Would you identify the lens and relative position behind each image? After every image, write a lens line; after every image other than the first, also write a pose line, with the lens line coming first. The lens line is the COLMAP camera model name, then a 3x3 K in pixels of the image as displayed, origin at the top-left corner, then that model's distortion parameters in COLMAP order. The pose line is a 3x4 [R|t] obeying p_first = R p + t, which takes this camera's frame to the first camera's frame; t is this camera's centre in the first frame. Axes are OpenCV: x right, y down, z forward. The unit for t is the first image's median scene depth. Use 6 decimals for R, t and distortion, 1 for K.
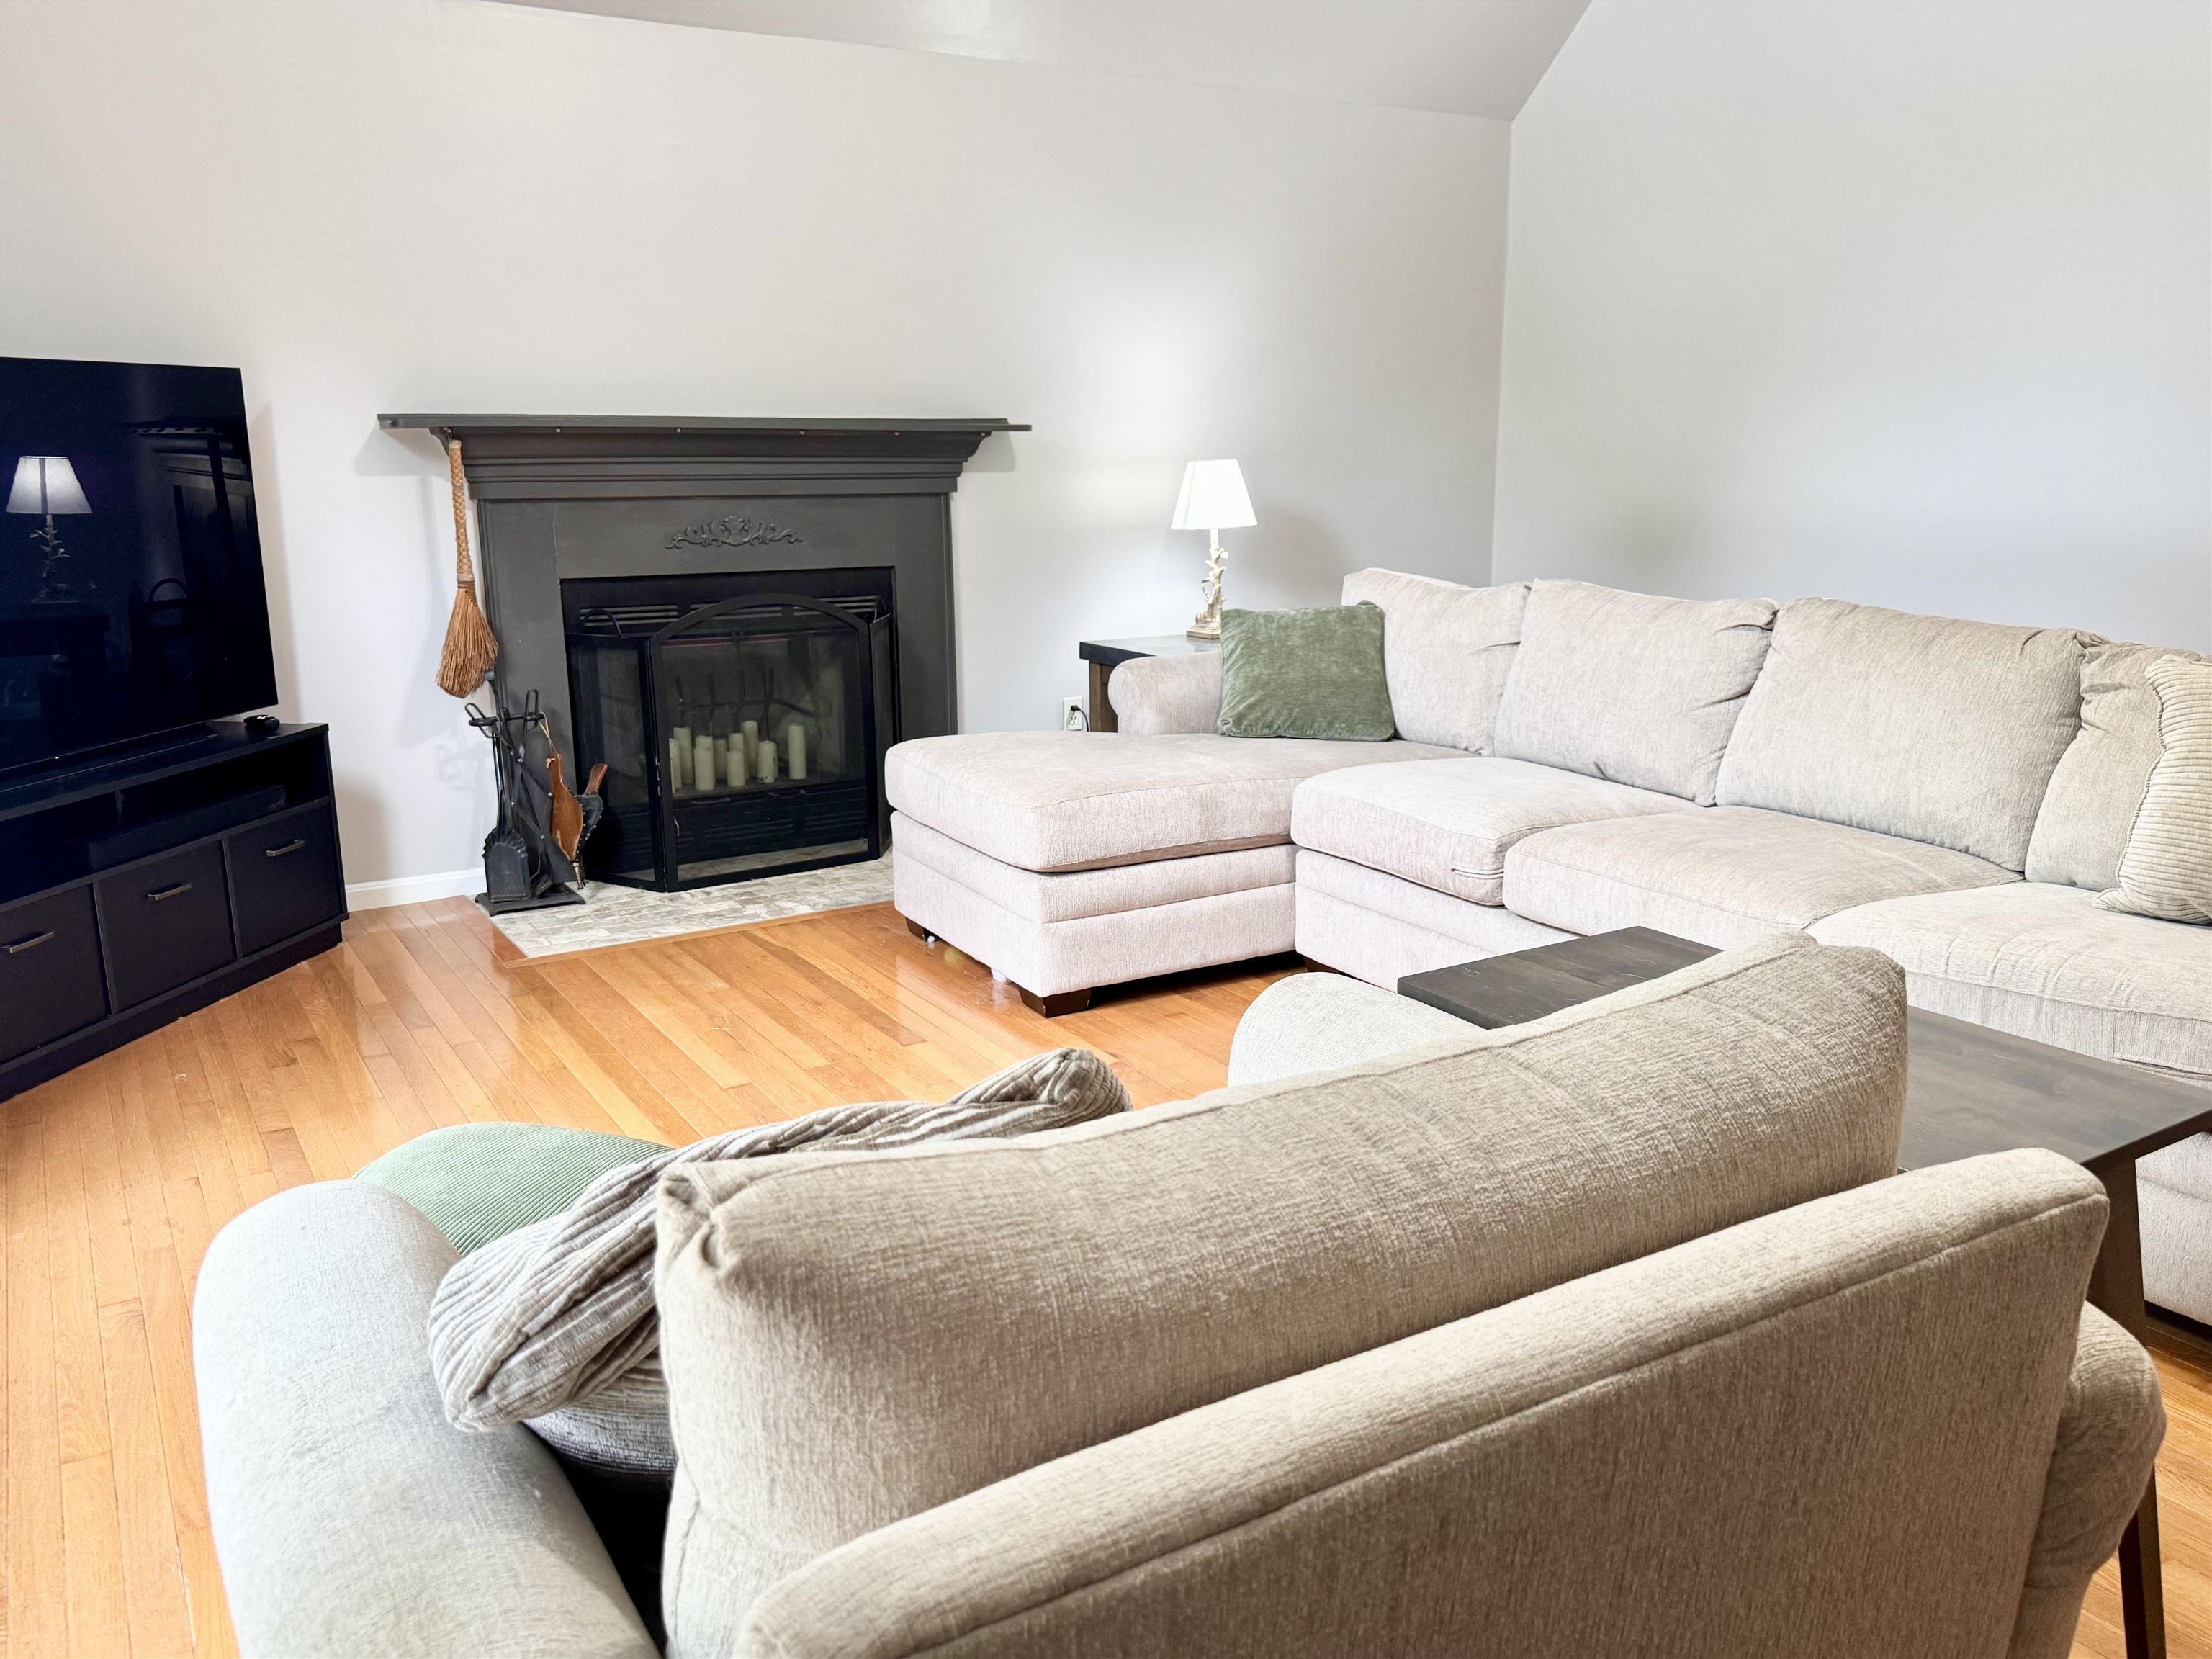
lens RADIAL K [[1718.8, 0, 1106.0], [0, 1718.8, 829.5], [0, 0, 1]] dist [0.056329, 0.000326]
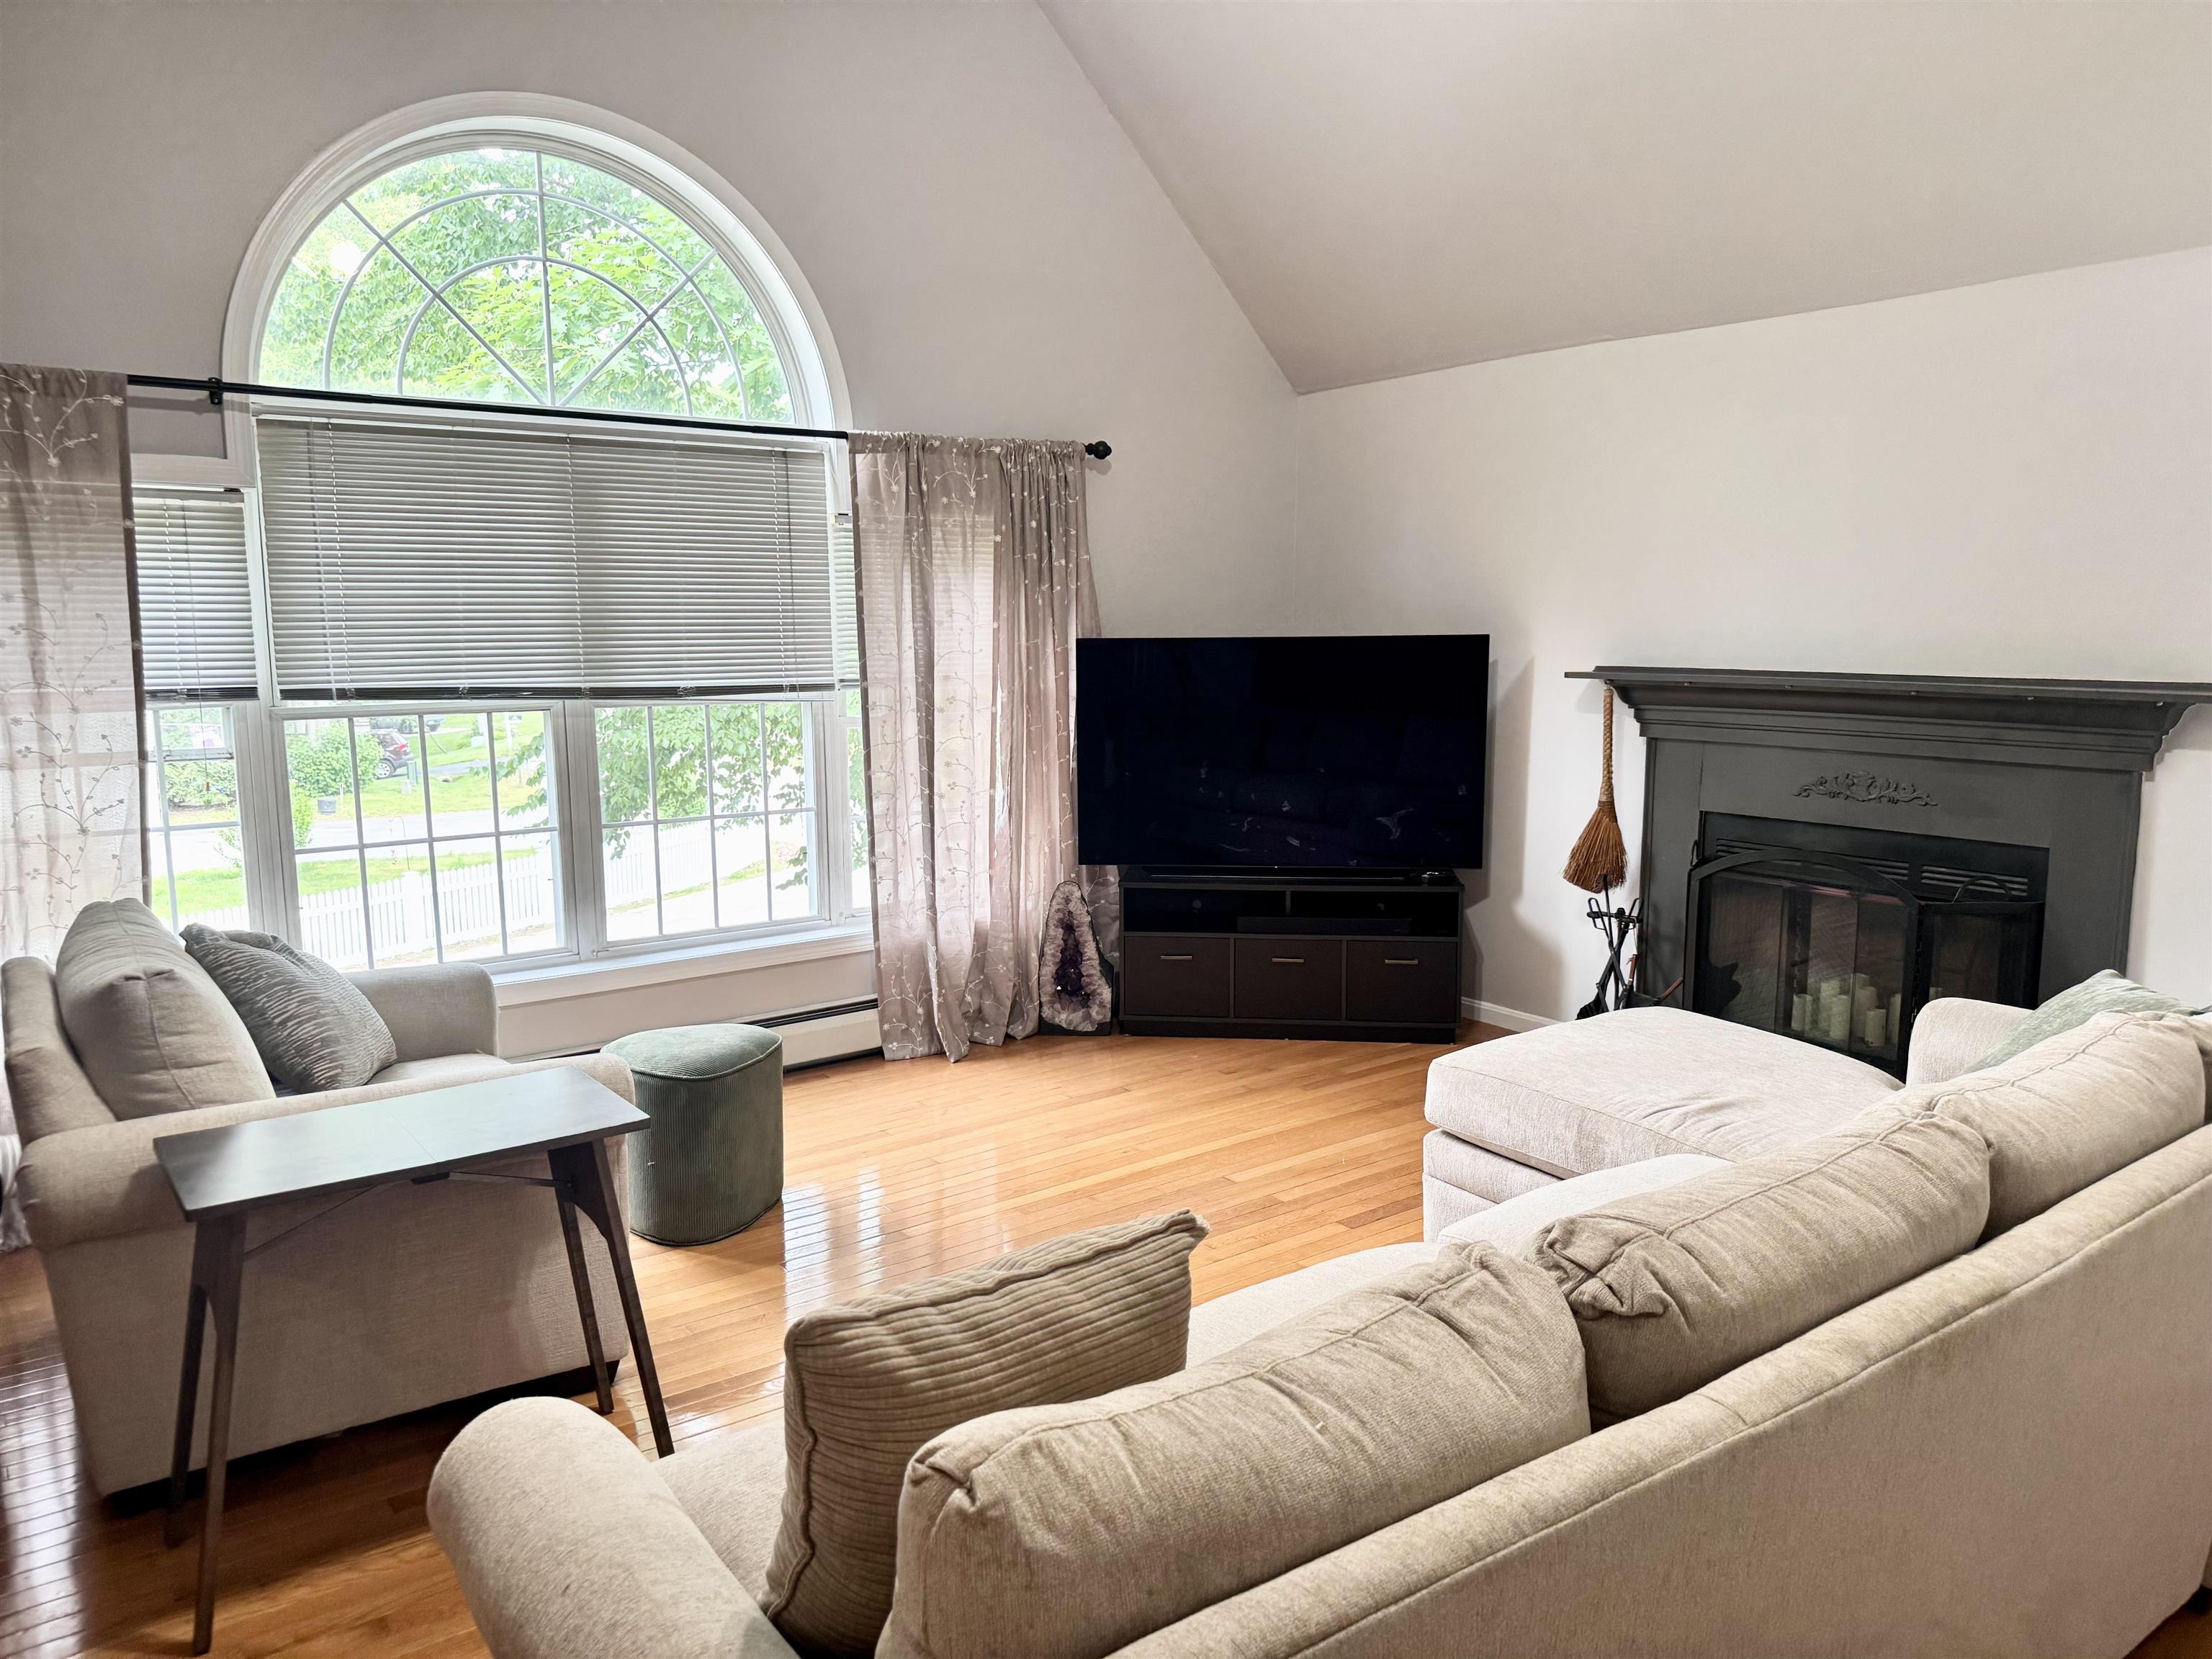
lens RADIAL K [[1557.9, 0, 1106.0], [0, 1557.9, 829.5], [0, 0, 1]] dist [0.078836, -0.112228]
pose [[0.075075, 0.140492, -0.987231, 0.687223], [-0.221305, 0.967684, 0.120881, -0.174911], [0.972311, 0.209404, 0.103740, 0.535496]]
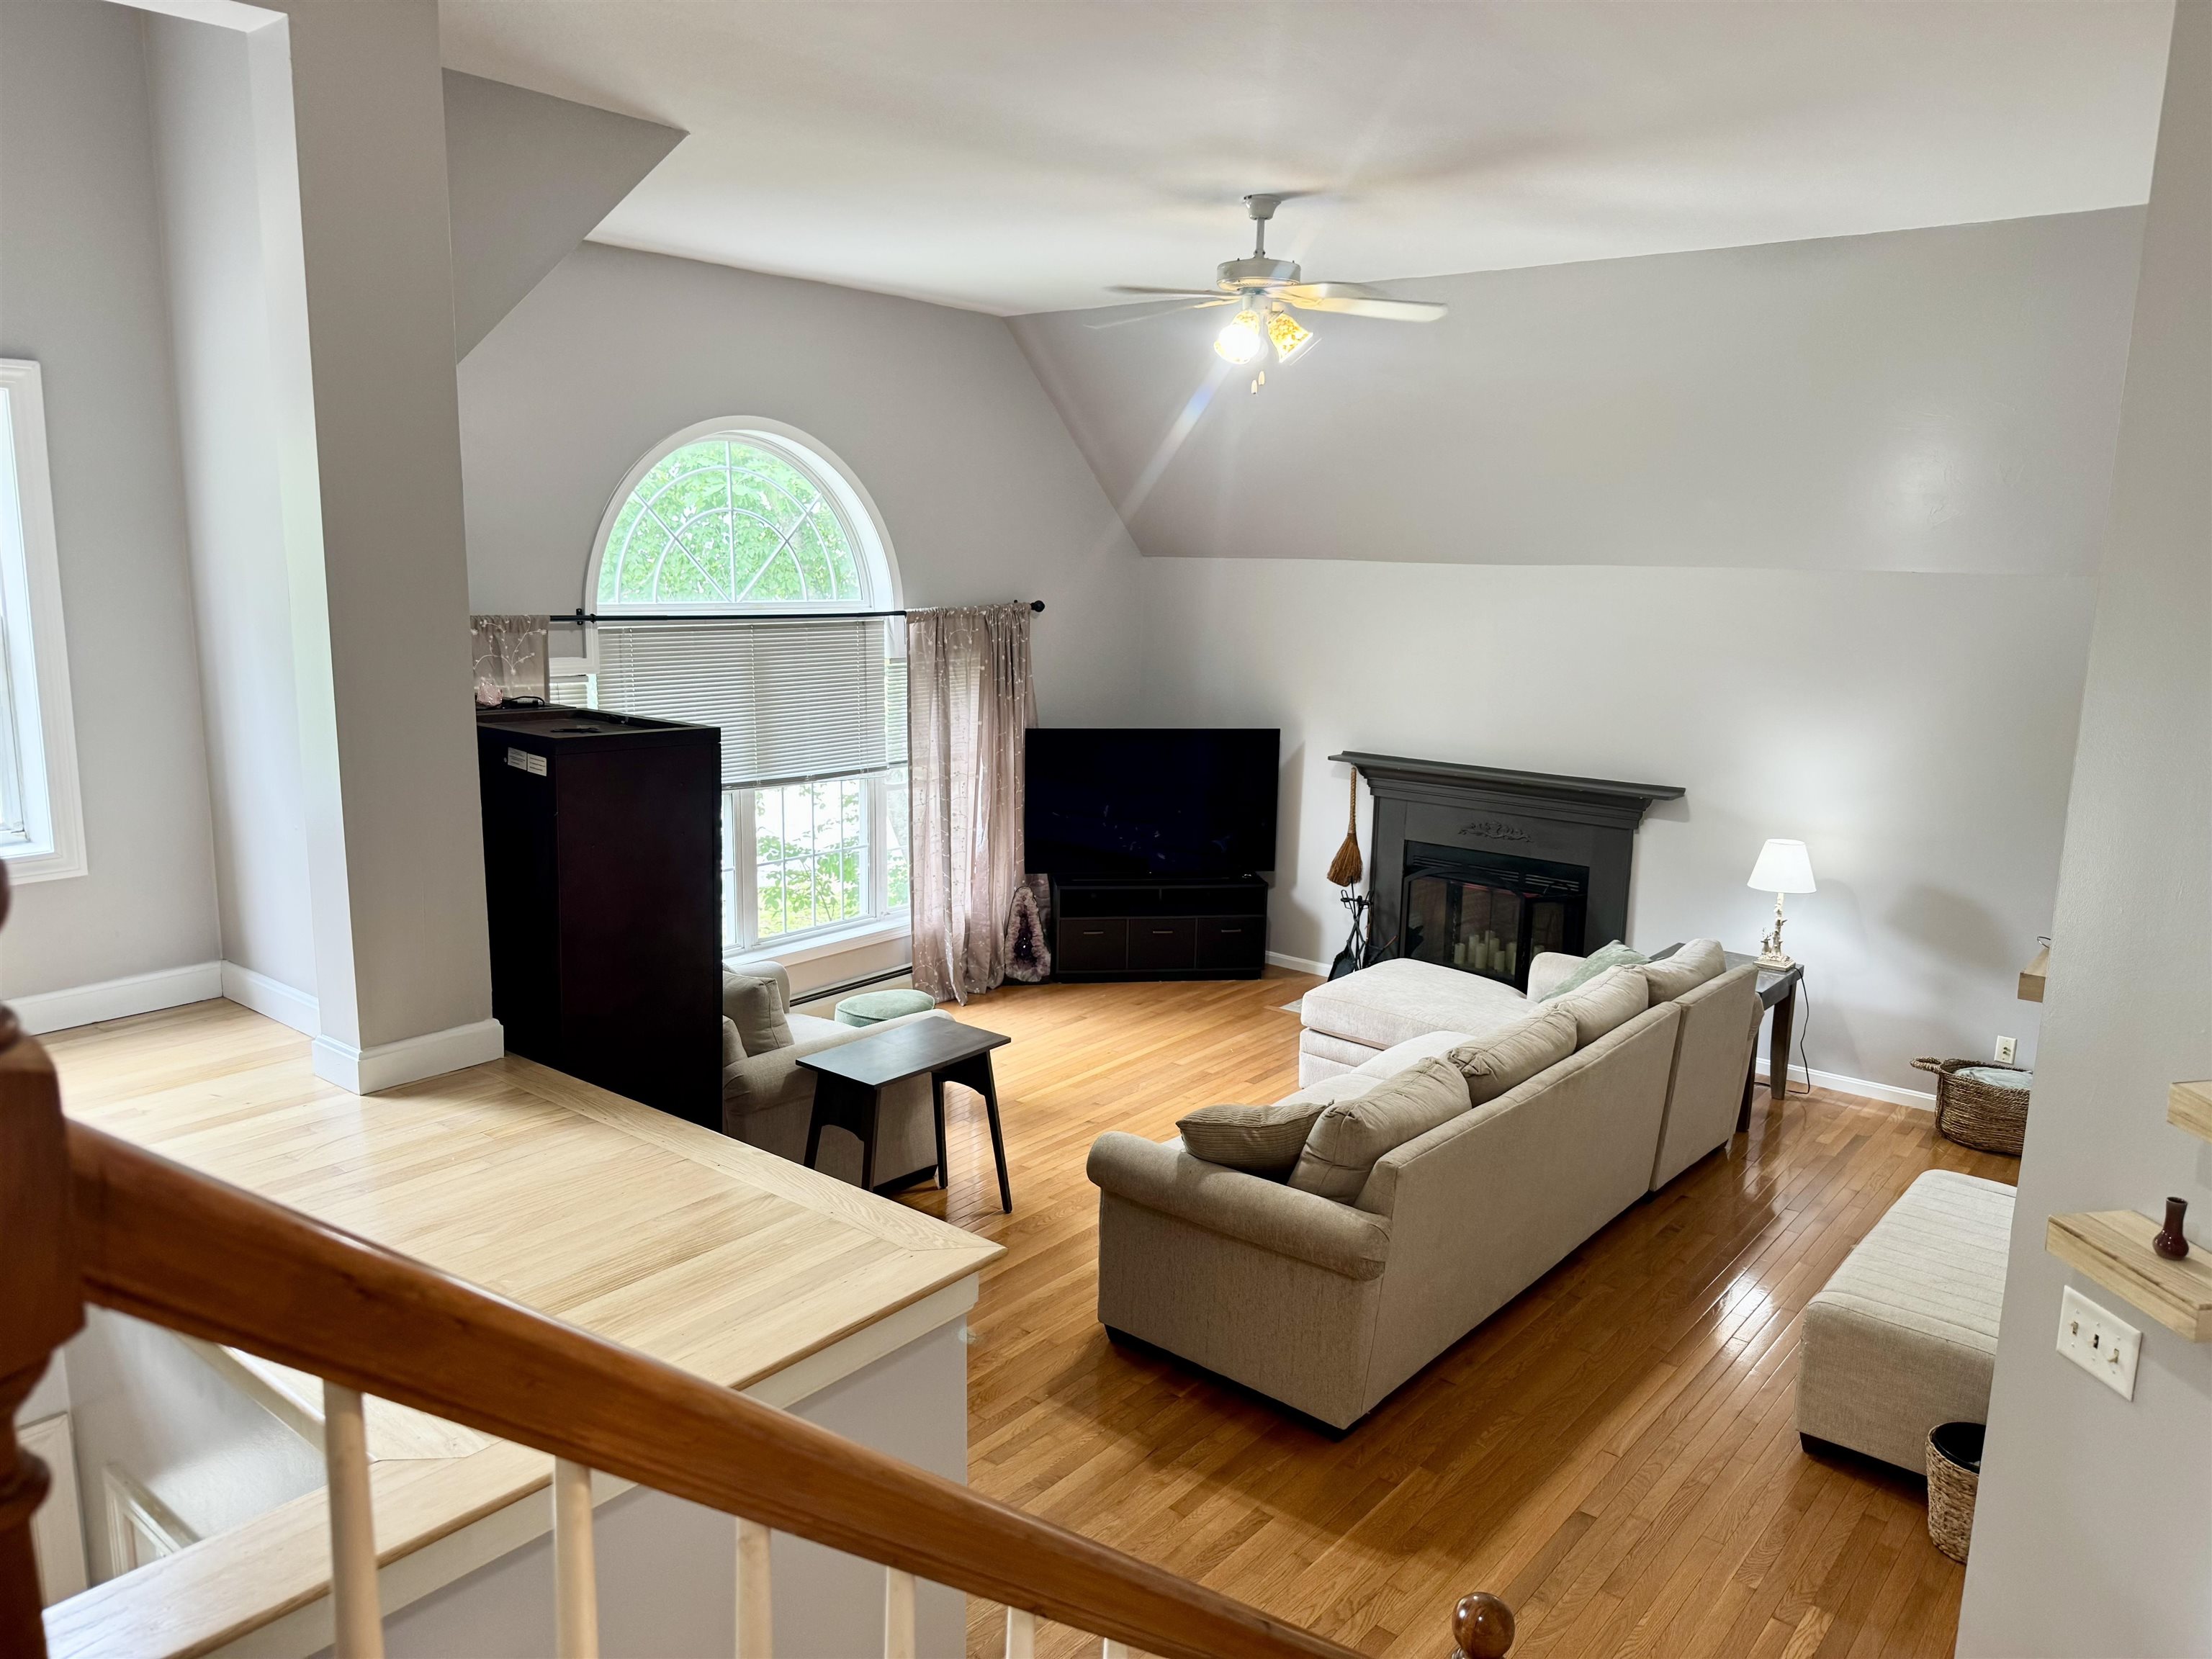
lens RADIAL K [[1566.8, 0, 1106.0], [0, 1566.8, 829.5], [0, 0, 1]] dist [0.148729, -0.001686]
pose [[0.319392, 0.183152, -0.929755, 1.257272], [-0.236201, 0.965564, 0.109066, -0.276354], [0.917713, 0.184775, 0.351654, 0.068016]]
